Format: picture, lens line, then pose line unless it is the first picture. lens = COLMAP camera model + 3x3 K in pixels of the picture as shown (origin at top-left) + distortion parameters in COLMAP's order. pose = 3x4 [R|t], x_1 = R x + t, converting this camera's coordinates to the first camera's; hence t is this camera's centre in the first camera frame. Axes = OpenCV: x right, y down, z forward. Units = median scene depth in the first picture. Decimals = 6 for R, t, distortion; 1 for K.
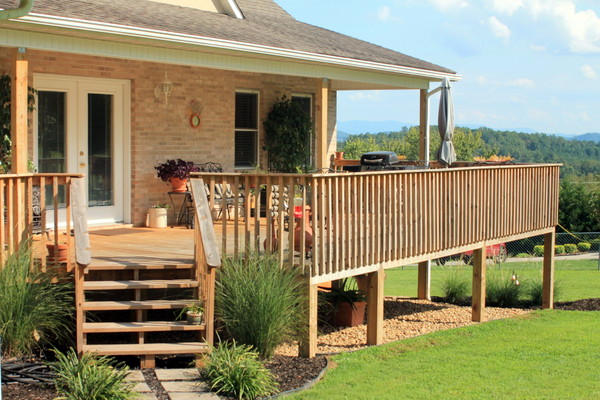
lens RADIAL K [[999.6, 0, 300.0], [0, 999.6, 200.0], [0, 0, 1]] dist [-0.021131, -0.003758]
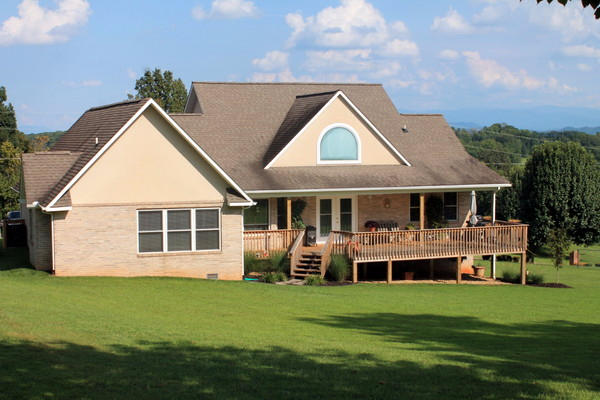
lens RADIAL K [[999.6, 0, 300.0], [0, 999.6, 200.0], [0, 0, 1]] dist [-0.021131, -0.003758]
pose [[0.803506, 0.022207, -0.594883, 1.385635], [-0.019341, 0.999750, 0.011198, -0.124610], [0.594983, 0.002508, 0.803734, -1.411945]]
